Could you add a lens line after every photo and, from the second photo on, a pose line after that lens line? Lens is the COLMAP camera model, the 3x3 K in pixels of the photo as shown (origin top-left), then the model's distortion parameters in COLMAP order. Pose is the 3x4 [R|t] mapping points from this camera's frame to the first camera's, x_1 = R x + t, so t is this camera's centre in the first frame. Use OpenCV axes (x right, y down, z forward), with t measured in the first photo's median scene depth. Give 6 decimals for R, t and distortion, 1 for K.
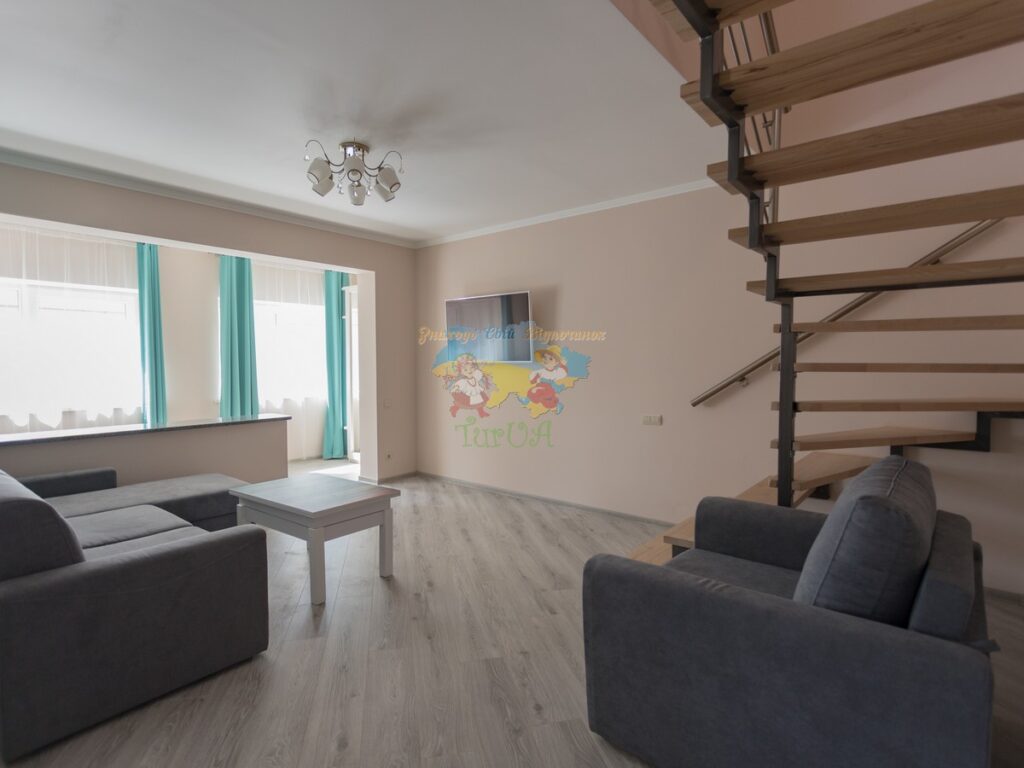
lens RADIAL K [[540.2, 0, 511.7], [0, 540.2, 382.4], [0, 0, 1]] dist [-0.000980, 0.000994]
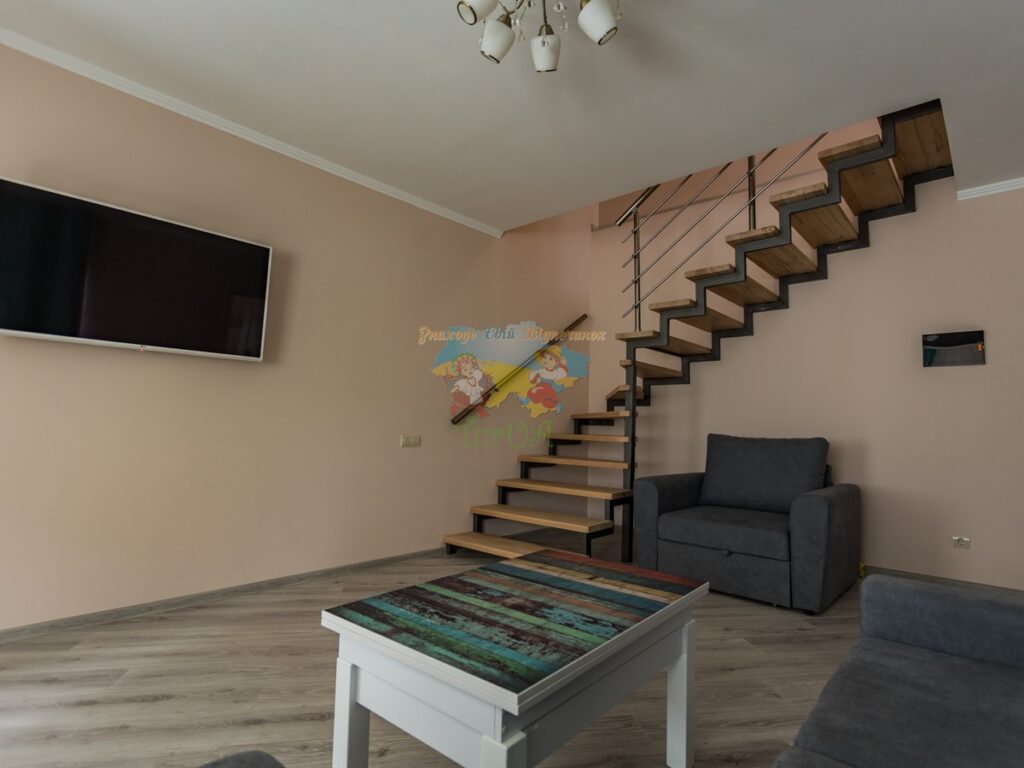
lens RADIAL K [[540.2, 0, 512.0], [0, 540.2, 383.5], [0, 0, 1]] dist [-0.000980, 0.000994]
pose [[0.043940, 0.084402, 0.995462, -0.603083], [0.018476, 0.996186, -0.085279, 0.050241], [-0.998863, 0.022140, 0.042213, 0.741340]]
